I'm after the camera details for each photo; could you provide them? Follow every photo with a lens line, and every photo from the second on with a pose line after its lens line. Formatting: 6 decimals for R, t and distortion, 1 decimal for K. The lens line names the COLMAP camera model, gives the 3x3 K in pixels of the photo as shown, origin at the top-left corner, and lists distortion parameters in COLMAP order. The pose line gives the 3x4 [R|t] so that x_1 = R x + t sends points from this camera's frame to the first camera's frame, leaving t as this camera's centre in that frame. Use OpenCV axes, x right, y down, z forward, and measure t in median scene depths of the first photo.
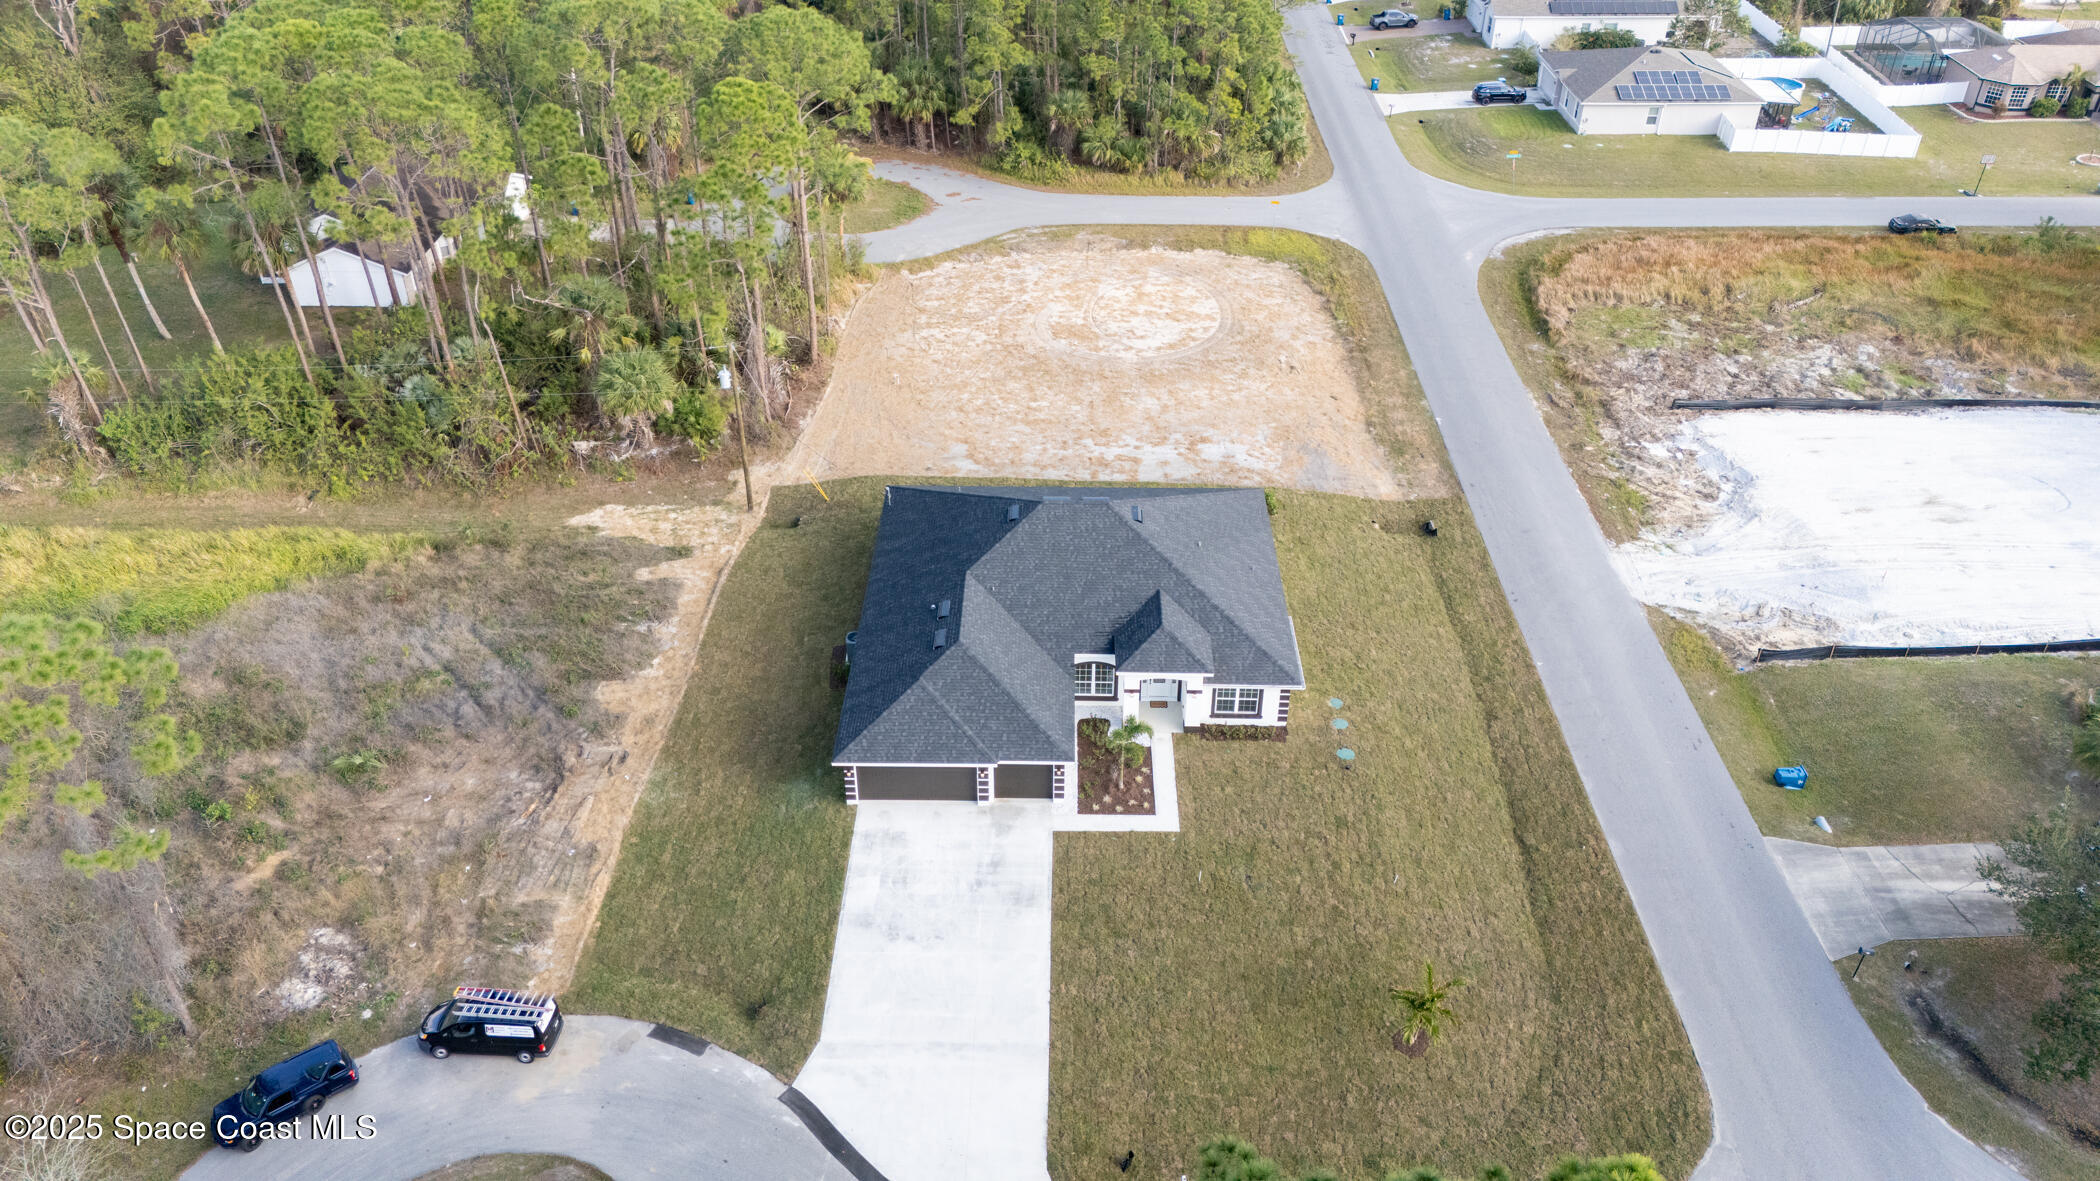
lens RADIAL K [[1480.4, 0, 1041.7], [0, 1480.4, 641.1], [0, 0, 1]] dist [0.070154, -0.001864]
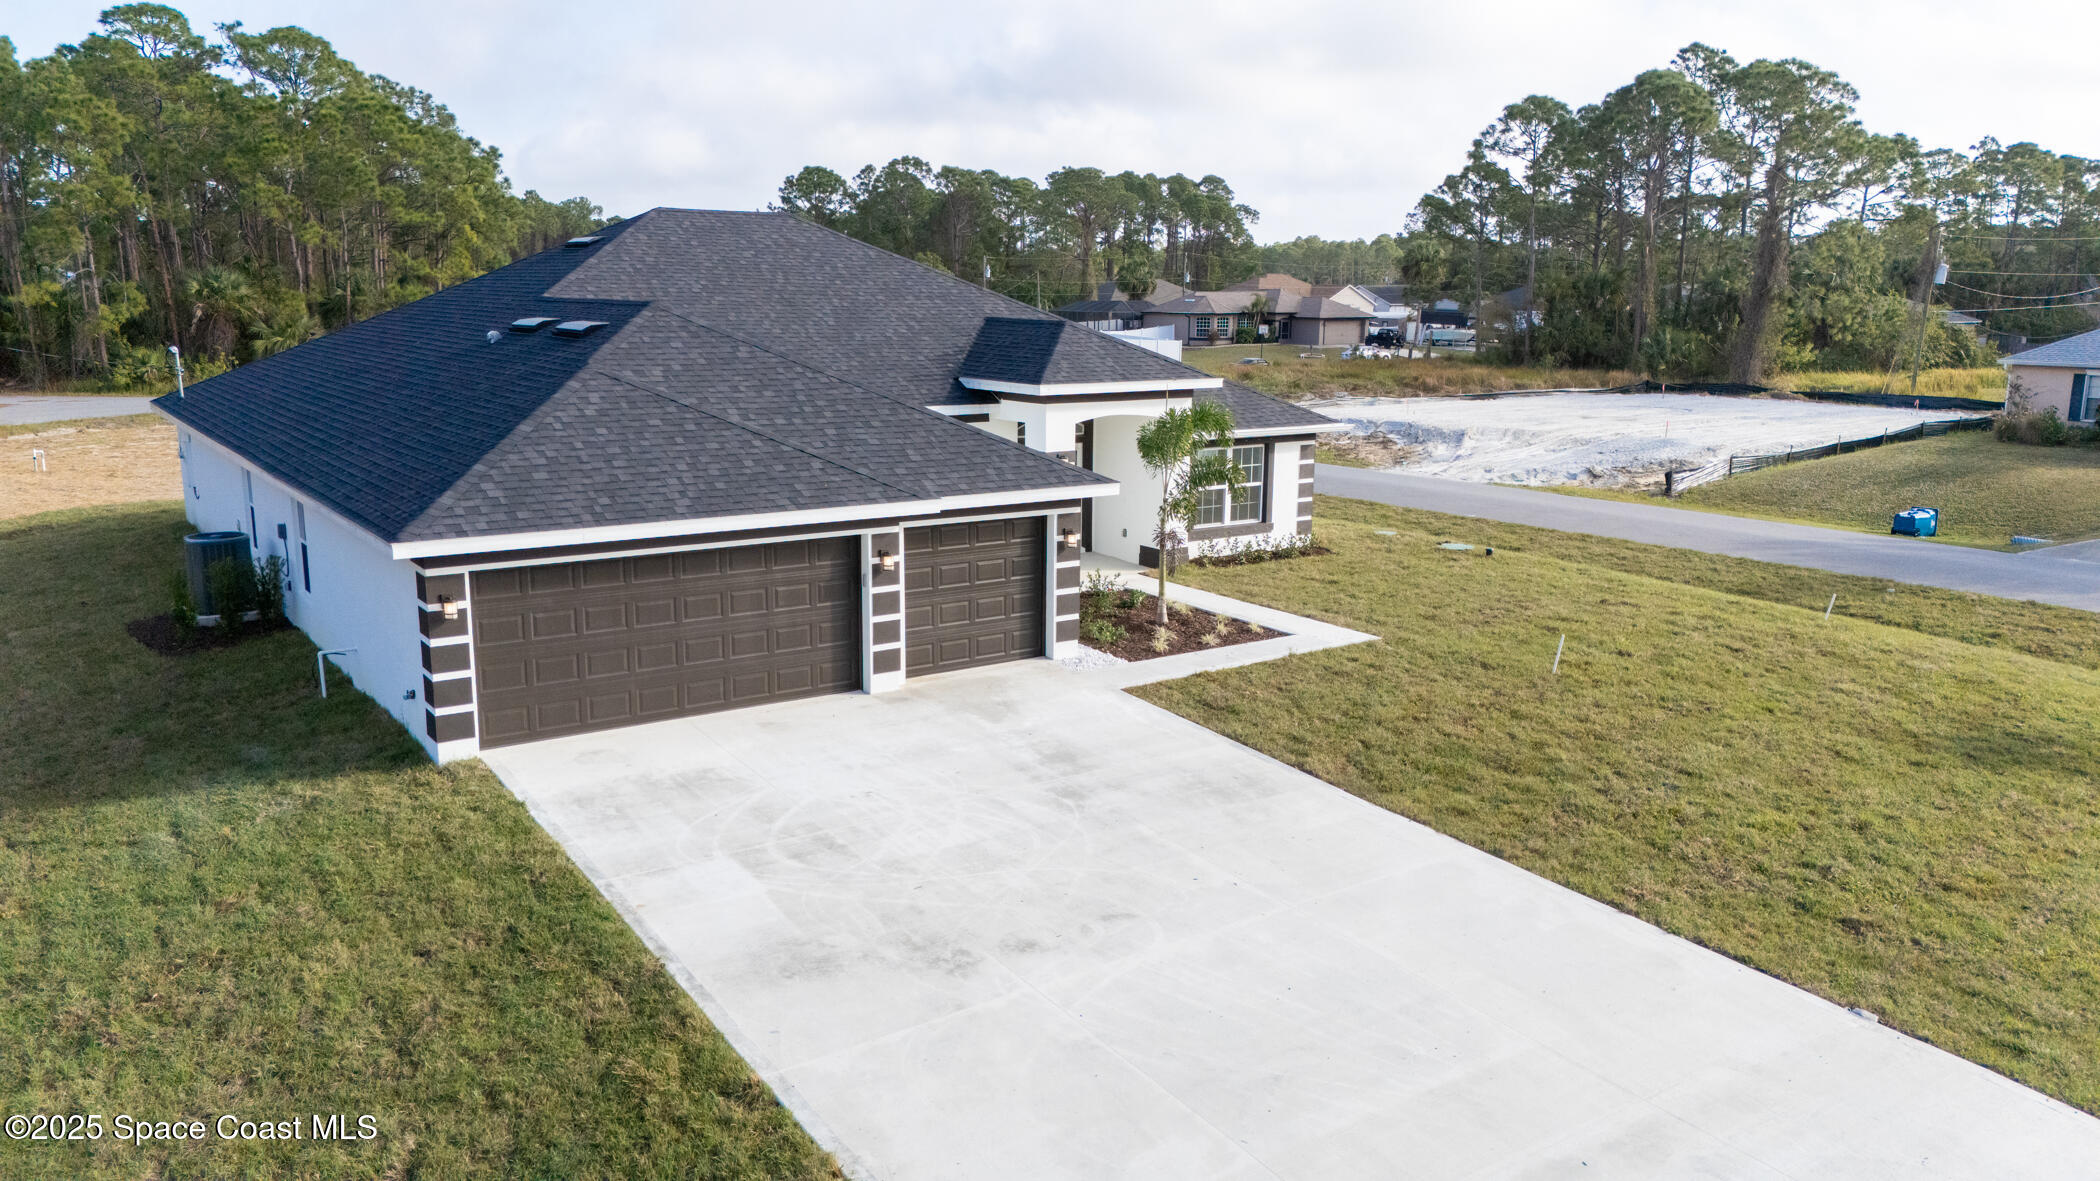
lens RADIAL K [[1541.2, 0, 1050.0], [0, 1541.2, 590.5], [0, 0, 1]] dist [0.122280, -0.141501]
pose [[0.809045, -0.107781, 0.577779, -0.201552], [0.344514, 0.883420, -0.317616, 0.209639], [-0.476189, 0.456019, 0.751859, 0.717218]]
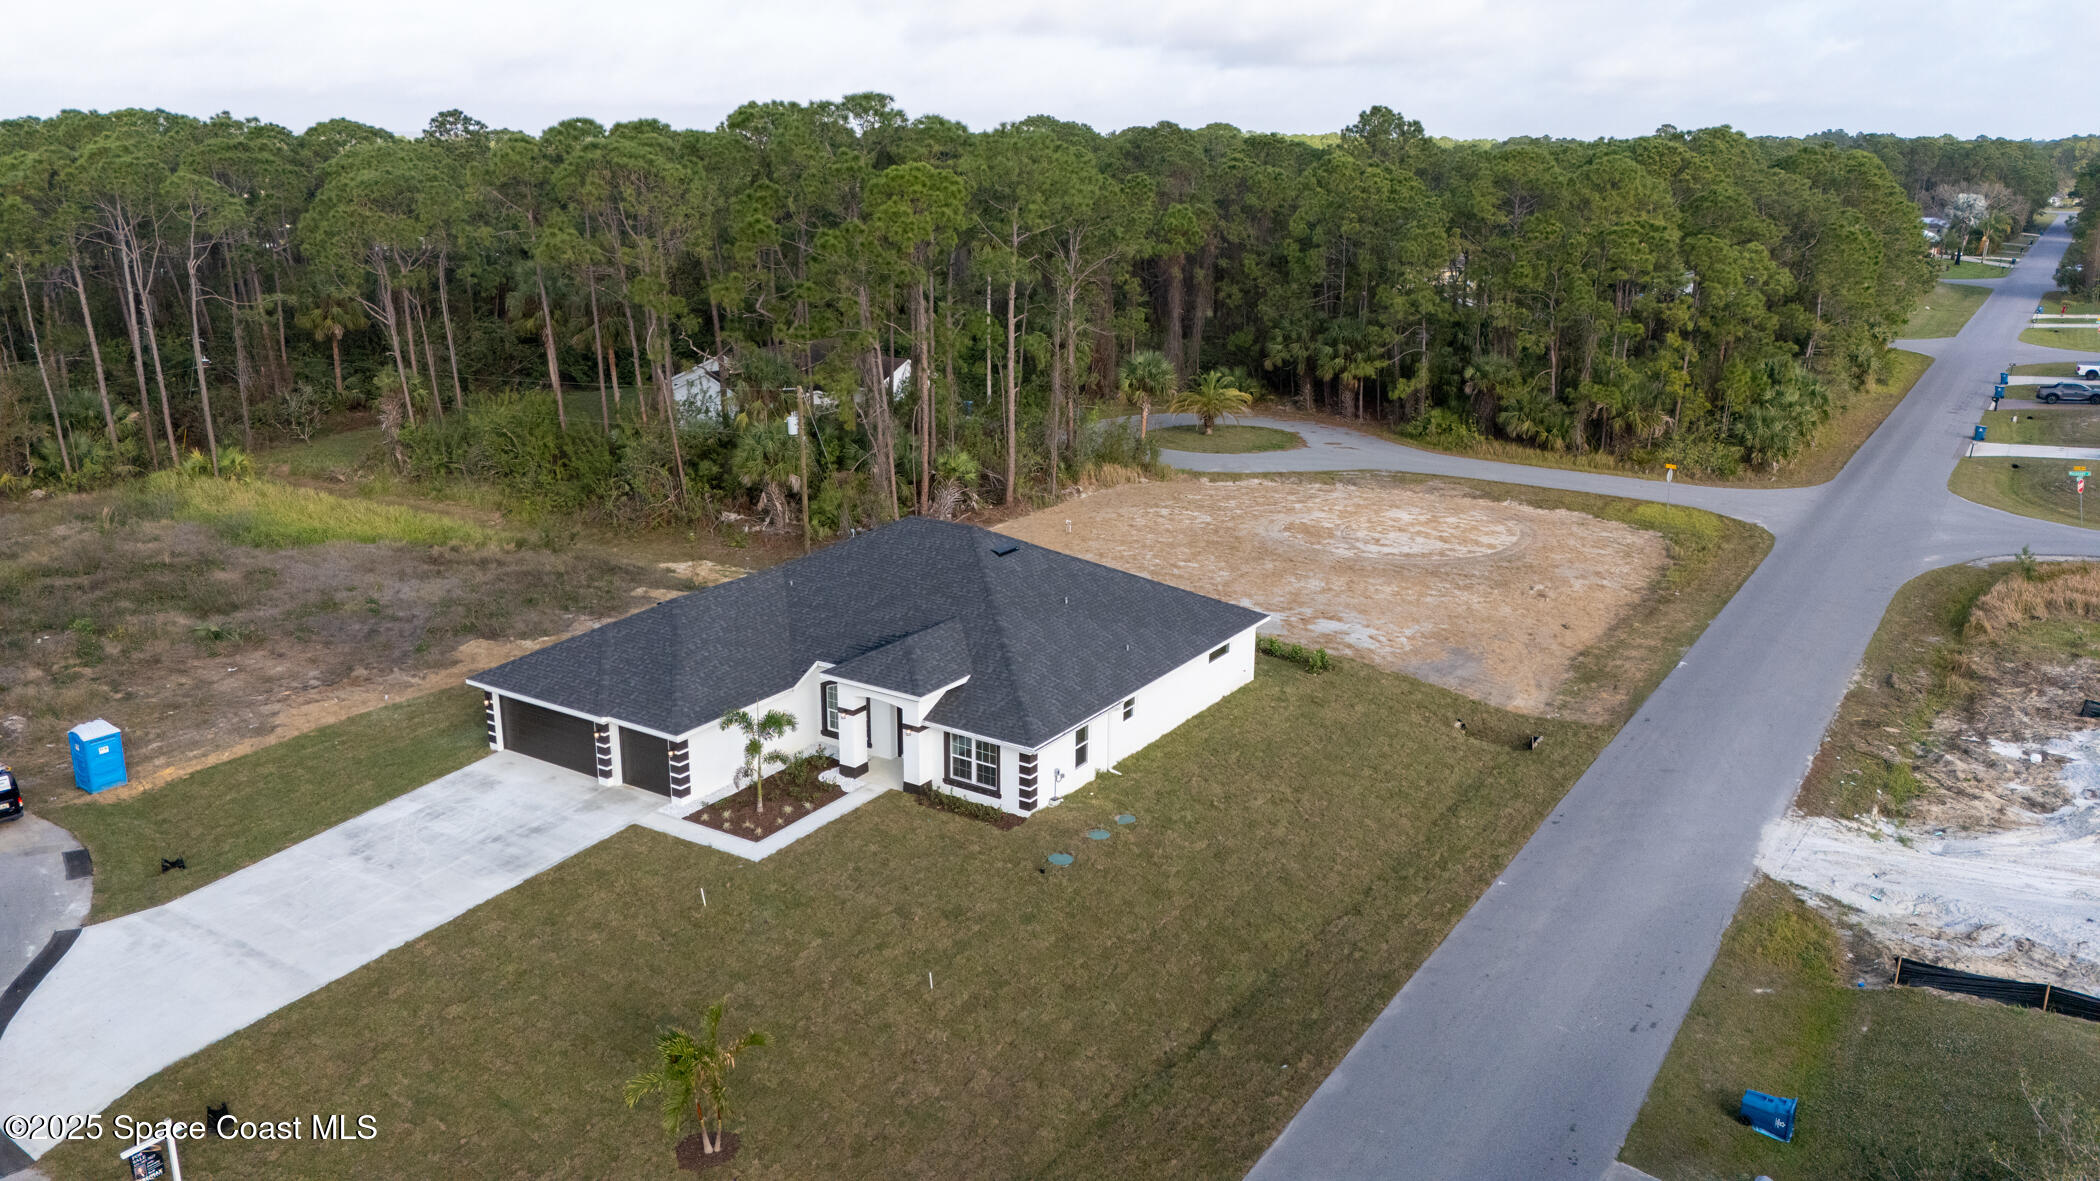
lens RADIAL K [[1540.6, 0, 1050.0], [0, 1540.6, 590.5], [0, 0, 1]] dist [0.046955, -0.020476]
pose [[0.845467, 0.152390, -0.511823, 0.561316], [-0.321620, 0.910413, -0.260210, 0.154263], [0.426317, 0.384611, 0.818736, 0.387512]]
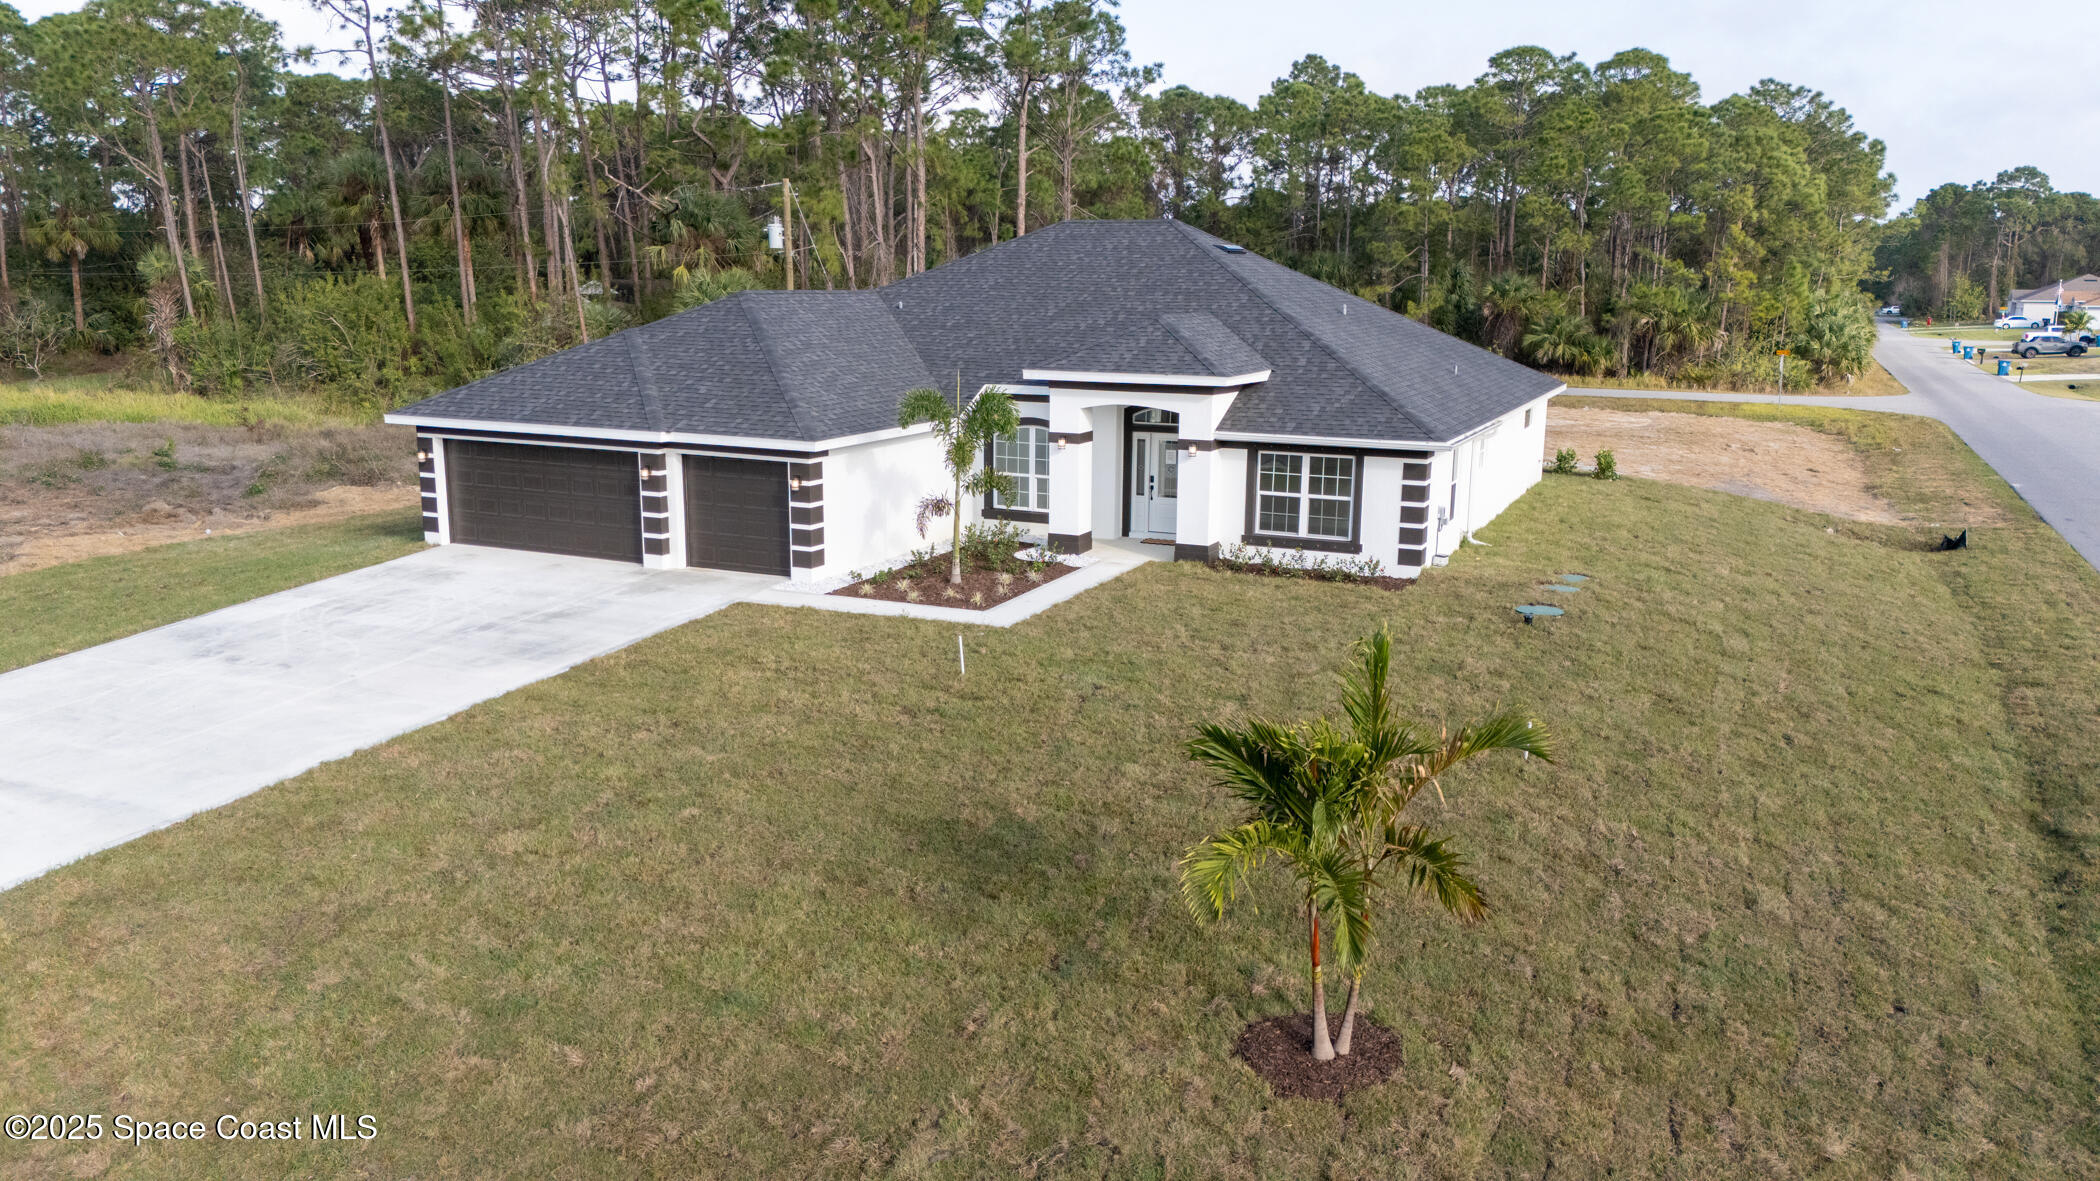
lens RADIAL K [[1540.6, 0, 1050.0], [0, 1540.6, 590.5], [0, 0, 1]] dist [0.046955, -0.020476]
pose [[0.913933, 0.091731, -0.395364, 0.255215], [-0.249916, 0.894737, -0.370119, 0.259925], [0.319796, 0.437072, 0.840654, 0.643512]]
